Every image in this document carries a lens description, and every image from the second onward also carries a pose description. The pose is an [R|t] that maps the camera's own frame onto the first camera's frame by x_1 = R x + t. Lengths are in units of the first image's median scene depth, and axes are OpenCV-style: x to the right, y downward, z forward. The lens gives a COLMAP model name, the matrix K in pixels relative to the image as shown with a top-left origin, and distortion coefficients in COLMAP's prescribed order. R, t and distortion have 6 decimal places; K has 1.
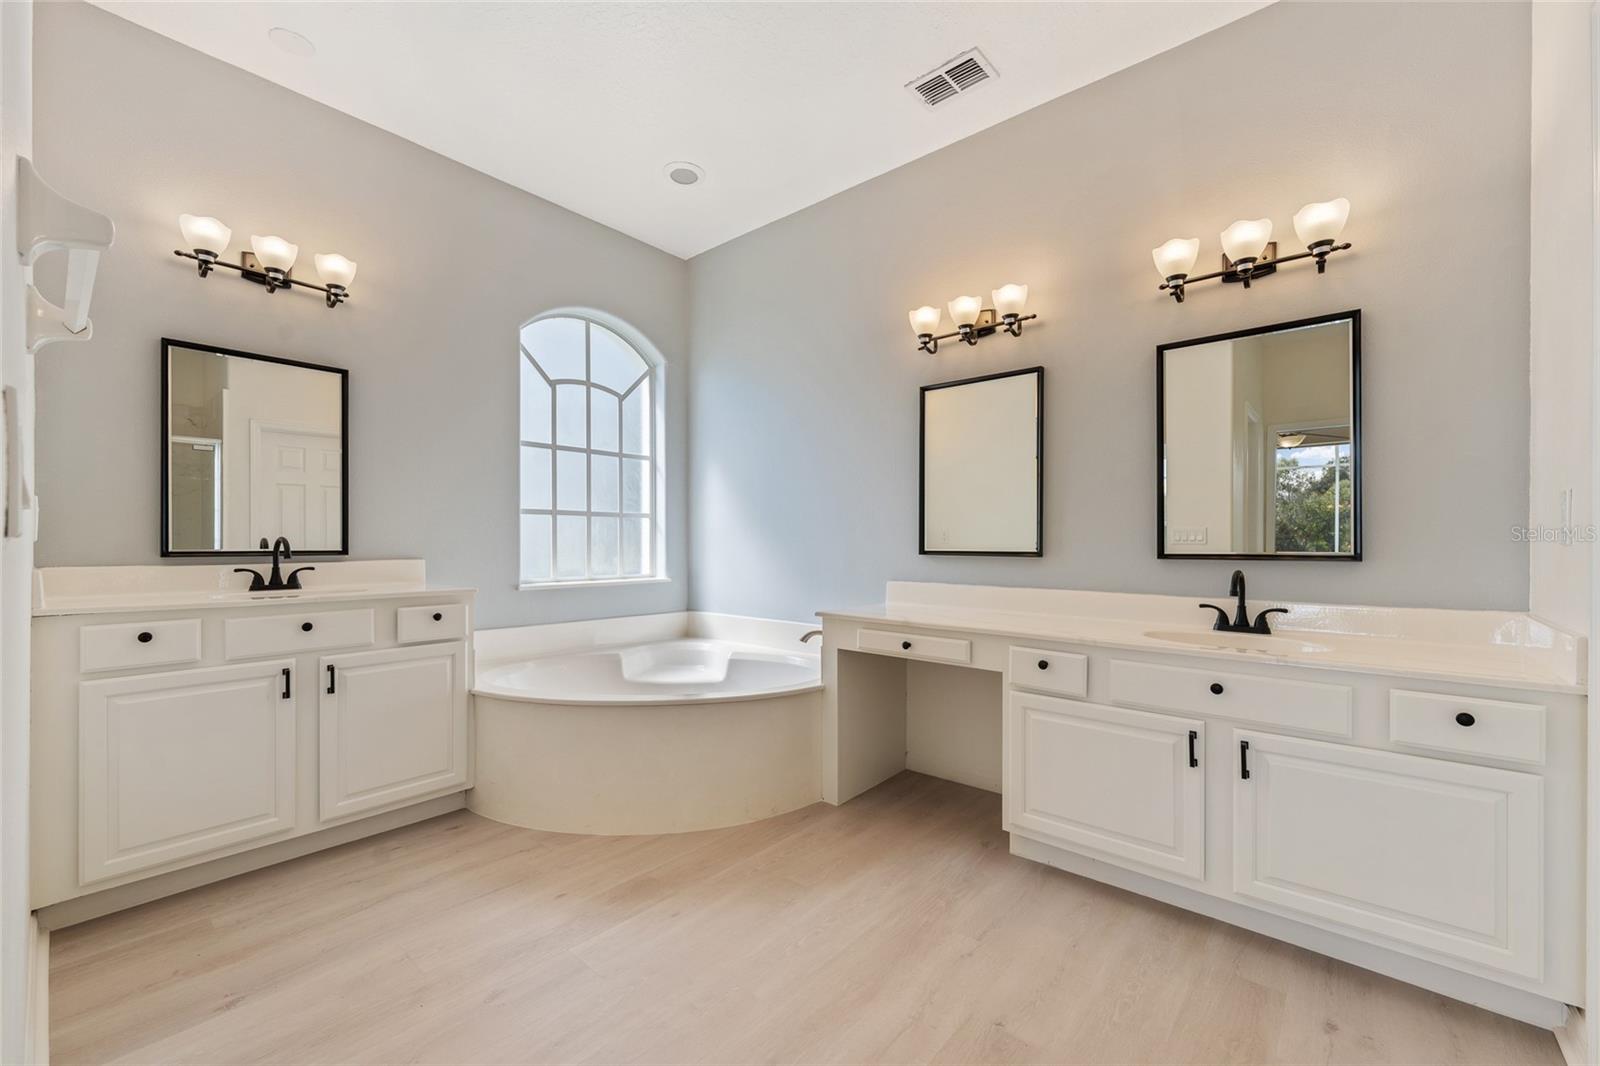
lens RADIAL K [[646.0, 0, 800.7], [0, 646.0, 535.1], [0, 0, 1]] dist [0.000381, -0.000678]
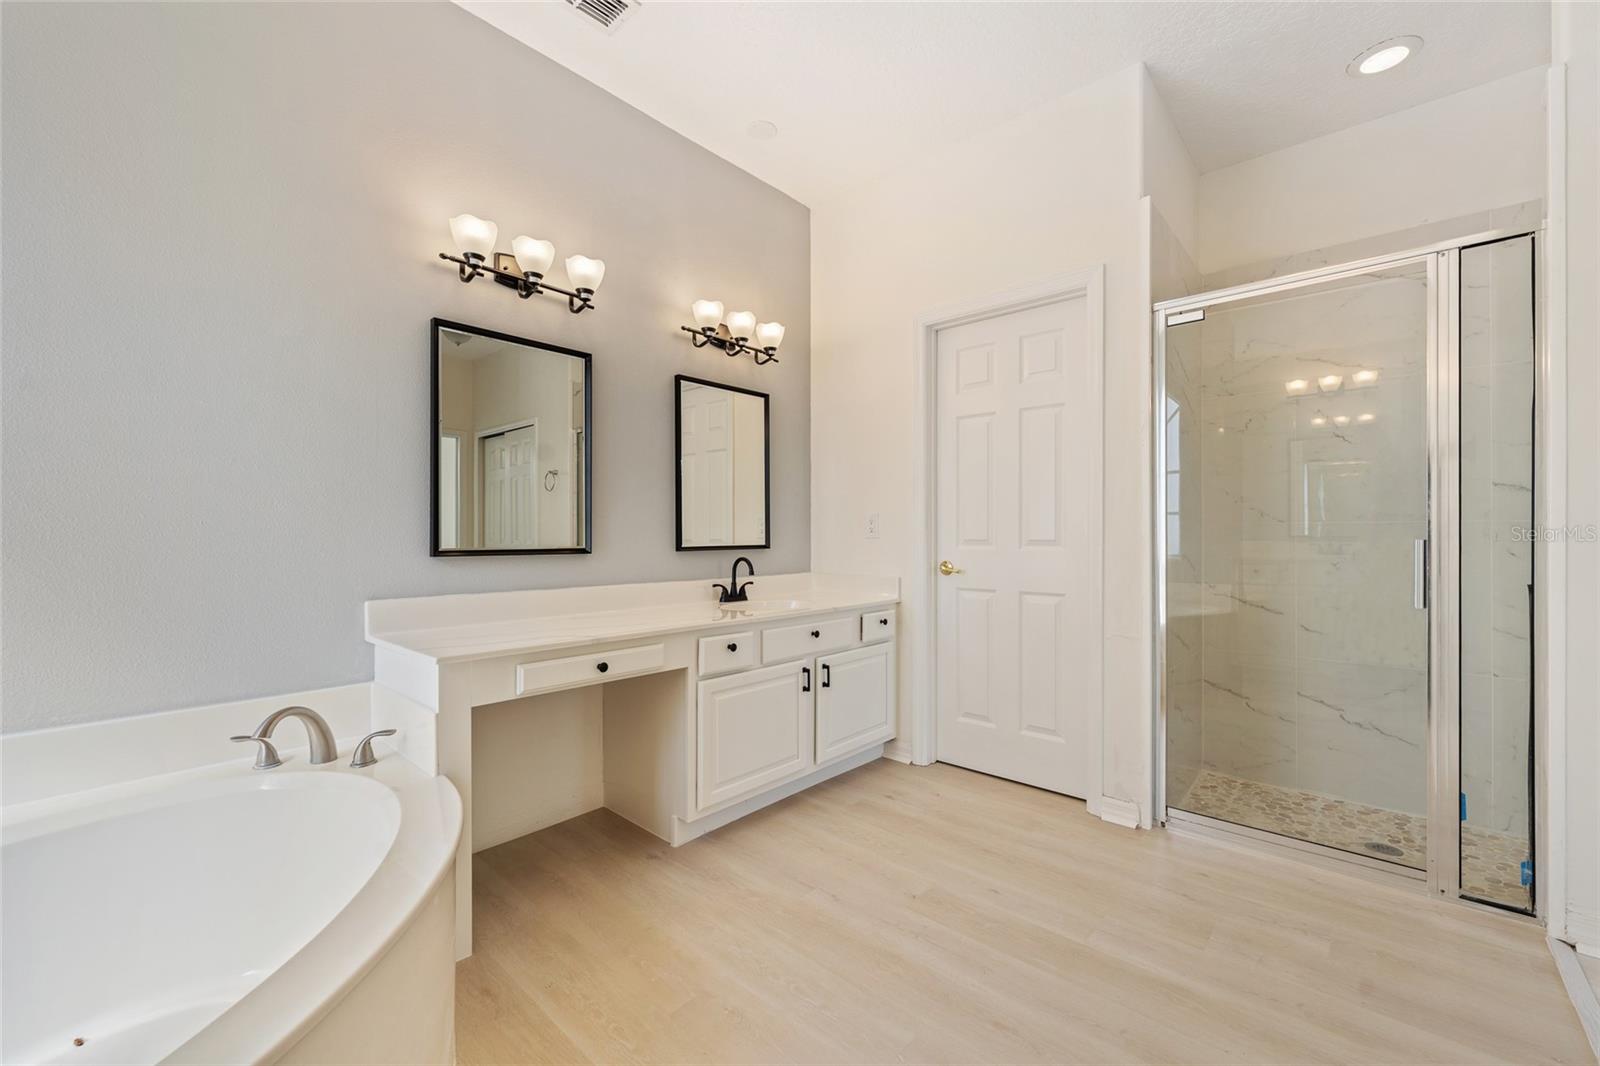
lens RADIAL K [[646.0, 0, 800.8], [0, 646.0, 537.5], [0, 0, 1]] dist [0.000381, -0.000678]
pose [[0.024067, -0.003986, 0.999702, -0.706398], [-0.005179, 0.999978, 0.004112, 0.006414], [-0.999697, -0.005276, 0.024046, 0.825006]]
